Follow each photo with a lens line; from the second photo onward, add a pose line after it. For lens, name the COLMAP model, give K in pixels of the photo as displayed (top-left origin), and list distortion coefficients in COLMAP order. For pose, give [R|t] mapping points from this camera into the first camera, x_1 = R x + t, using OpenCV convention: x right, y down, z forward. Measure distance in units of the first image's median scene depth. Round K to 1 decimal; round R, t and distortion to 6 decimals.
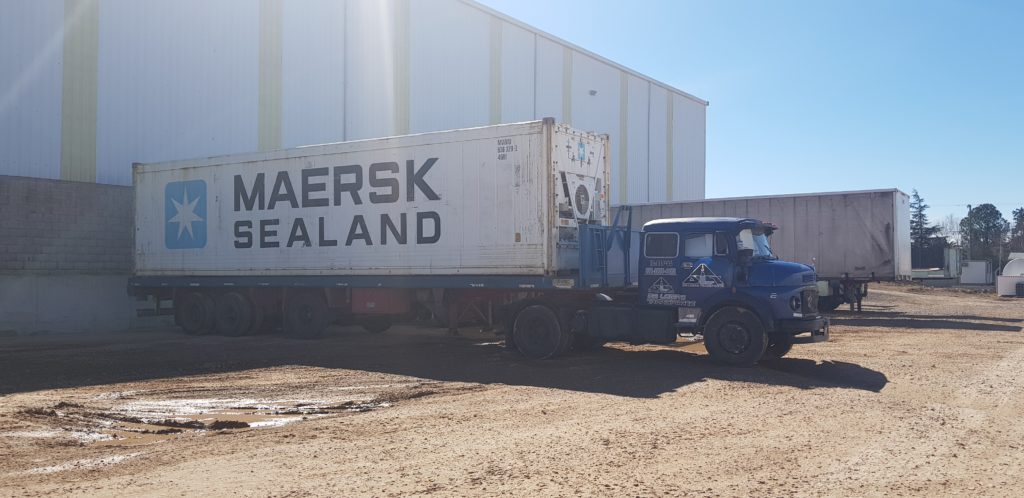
lens RADIAL K [[858.6, 0, 512.0], [0, 858.6, 249.0], [0, 0, 1]] dist [0.094941, -0.188744]
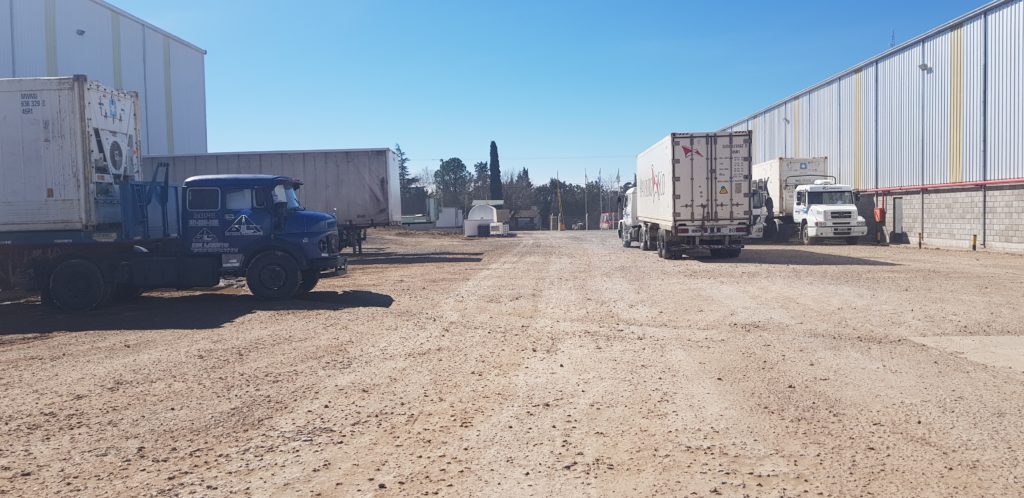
lens RADIAL K [[858.6, 0, 512.0], [0, 858.6, 249.0], [0, 0, 1]] dist [0.094941, -0.188744]
pose [[0.843921, -0.044245, 0.534639, -0.082362], [0.013361, 0.998018, 0.061501, -0.003370], [-0.536301, -0.044759, 0.842839, -0.145173]]
